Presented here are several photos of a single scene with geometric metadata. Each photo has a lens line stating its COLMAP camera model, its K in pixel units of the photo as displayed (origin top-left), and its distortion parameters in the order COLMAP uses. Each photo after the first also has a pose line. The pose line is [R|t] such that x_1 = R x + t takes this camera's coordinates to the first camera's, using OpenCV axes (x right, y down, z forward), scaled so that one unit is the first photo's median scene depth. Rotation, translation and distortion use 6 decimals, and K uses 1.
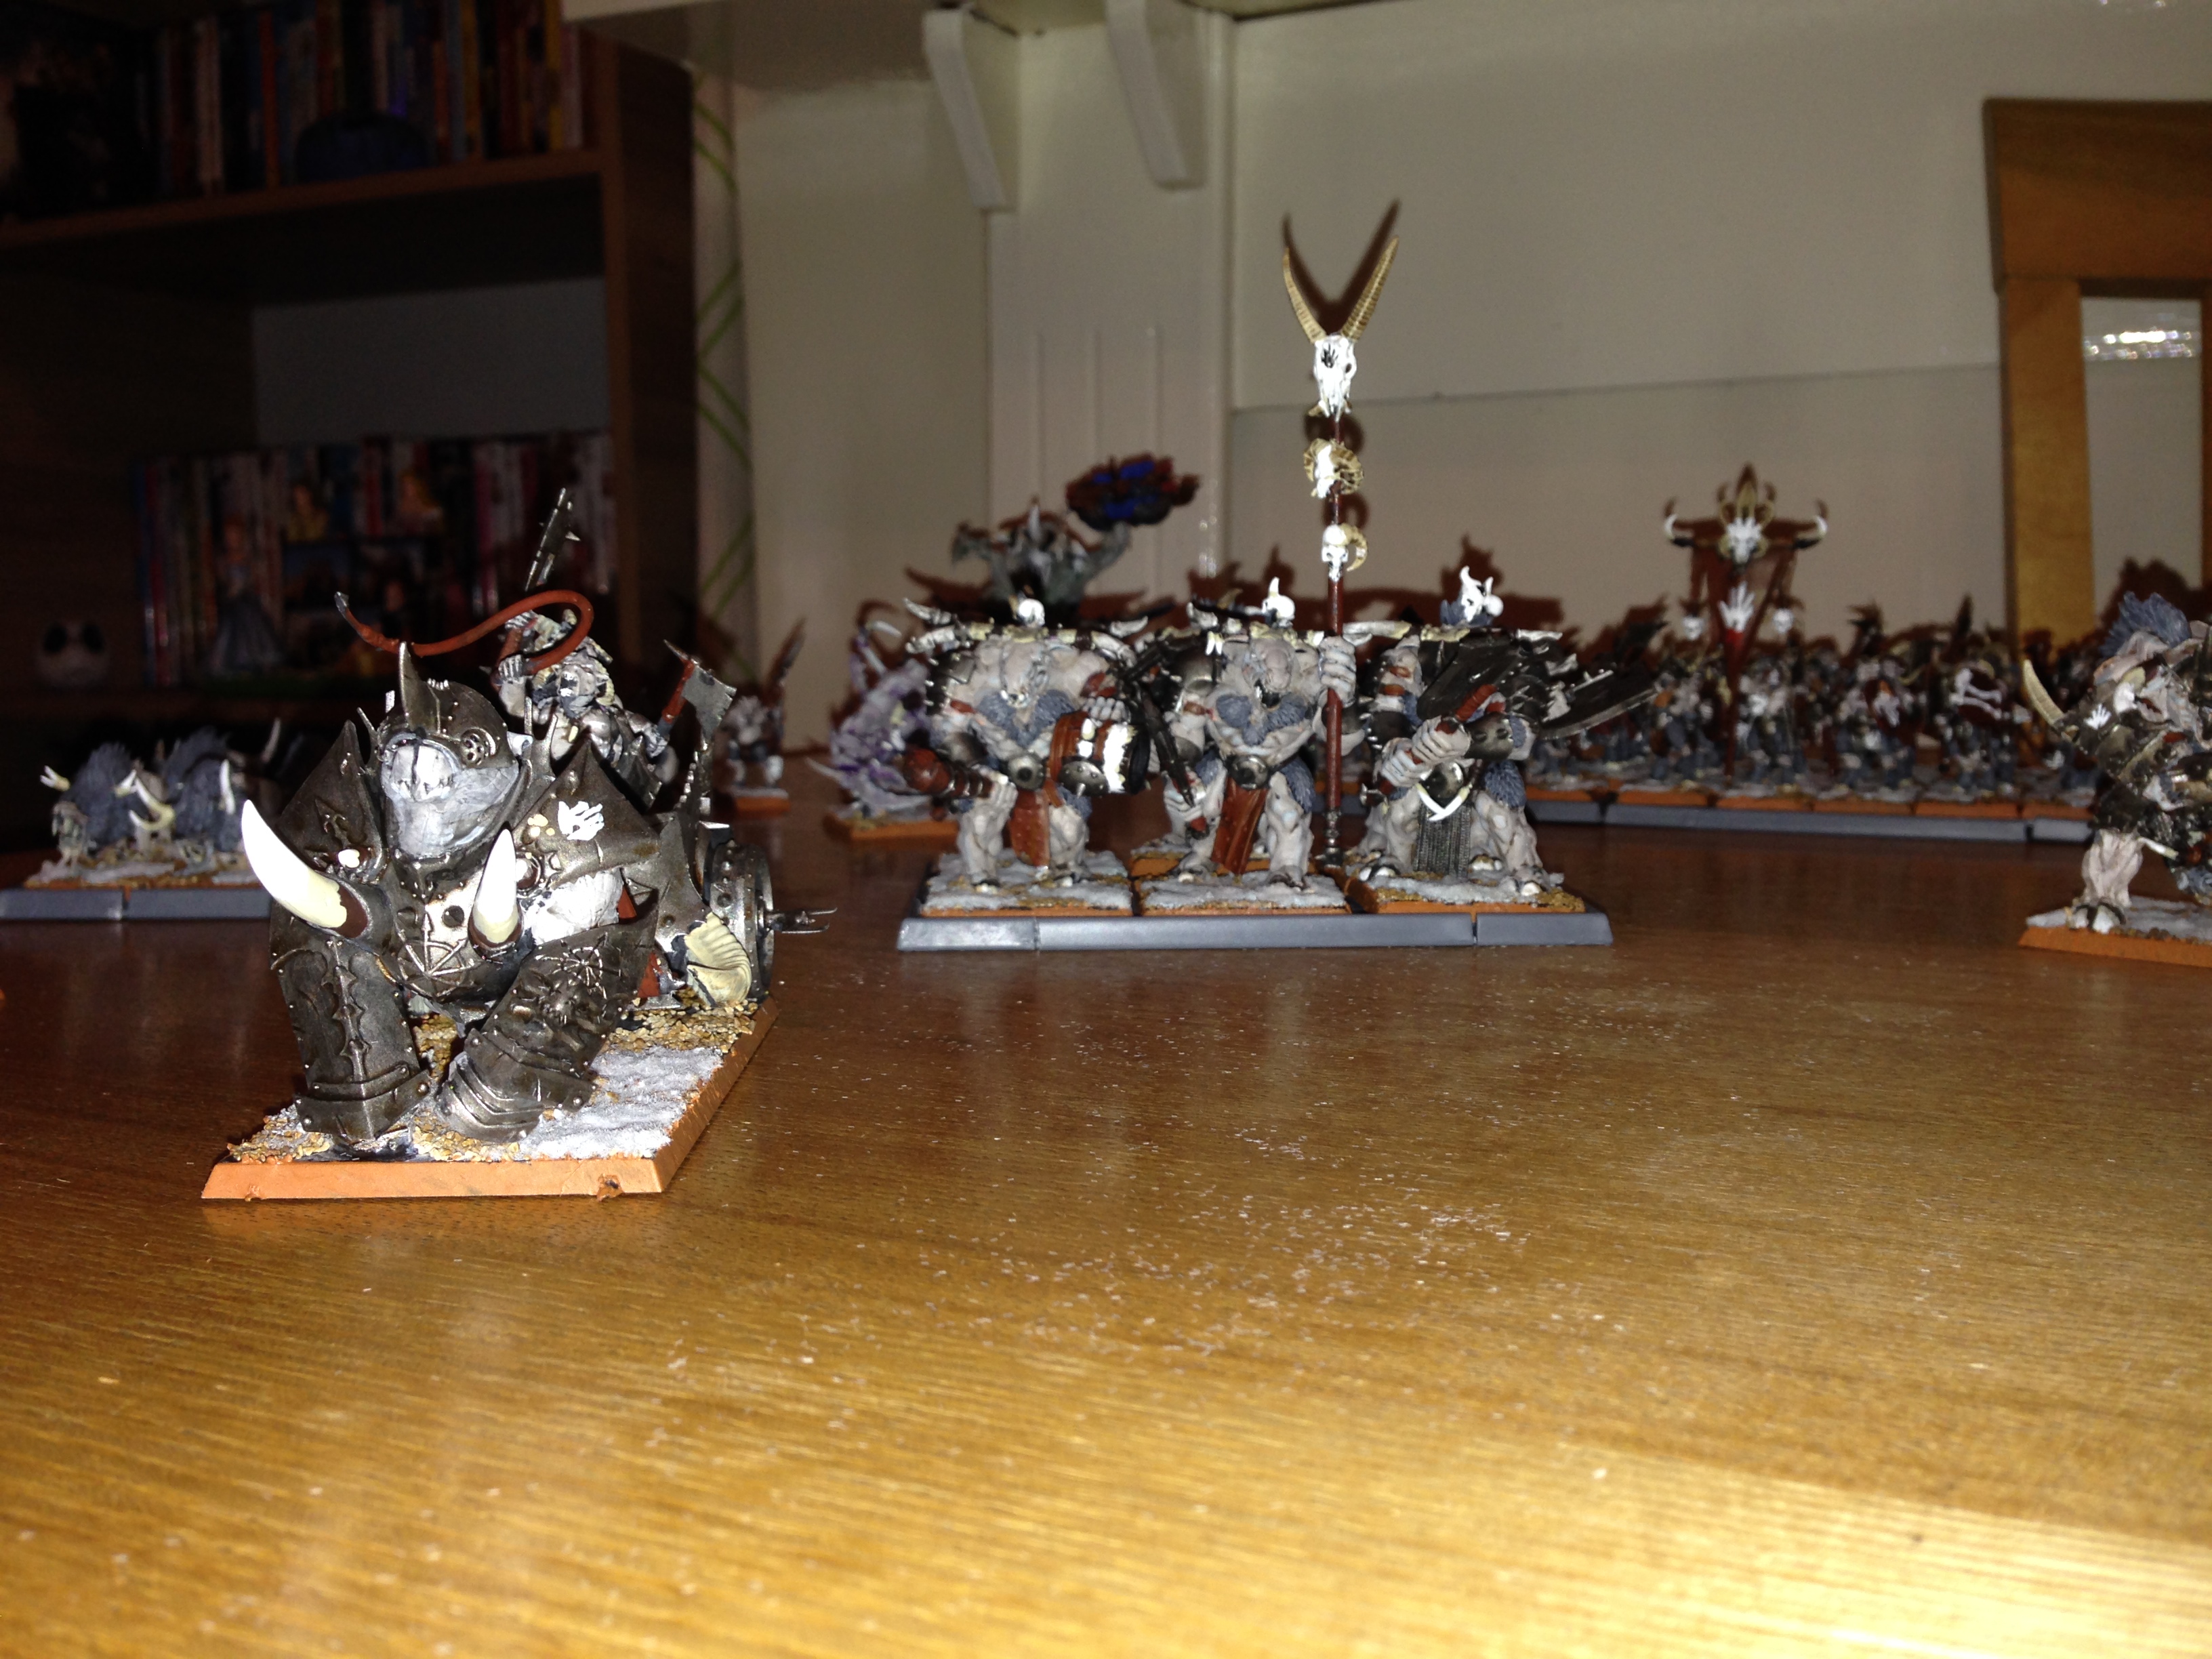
lens RADIAL K [[2071.2, 0, 1111.7], [0, 2071.2, 823.8], [0, 0, 1]] dist [0.070007, -0.084435]
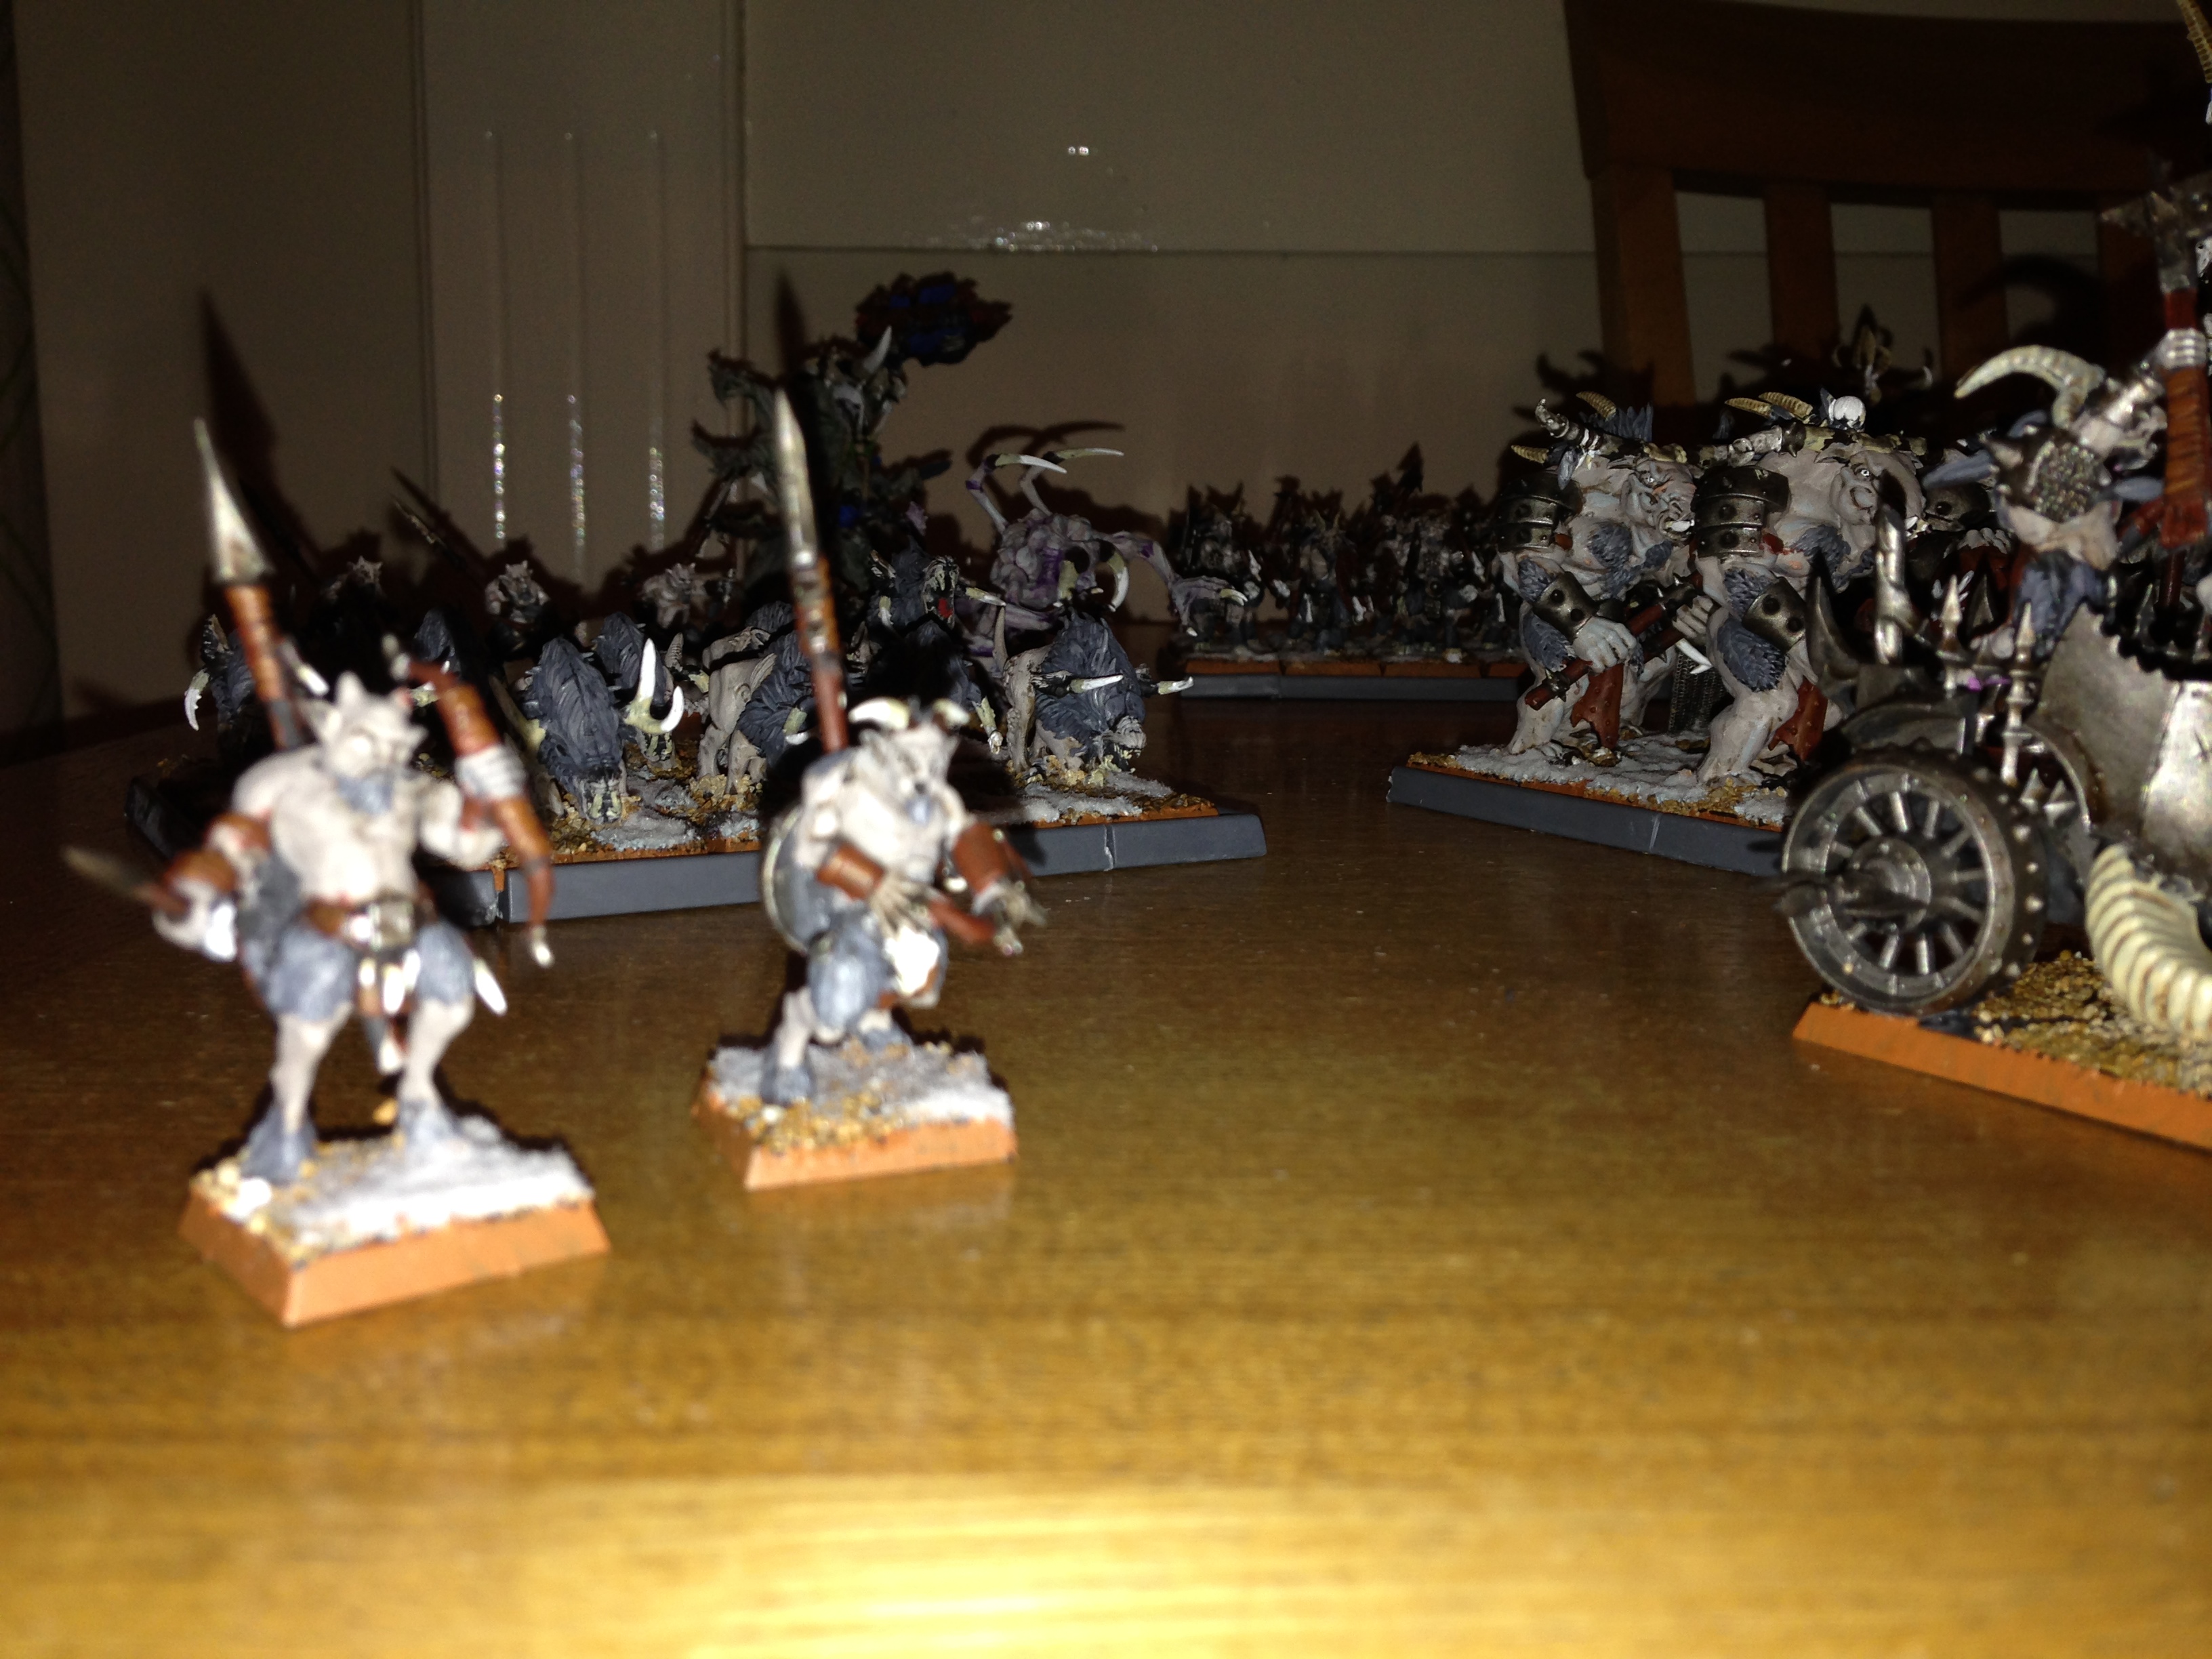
lens RADIAL K [[2071.2, 0, 1111.7], [0, 2071.2, 823.8], [0, 0, 1]] dist [0.070007, -0.084435]
pose [[0.887594, -0.054735, 0.457364, -0.790092], [0.035153, 0.998068, 0.051224, -0.003208], [-0.459284, -0.029388, 0.887803, 0.592756]]
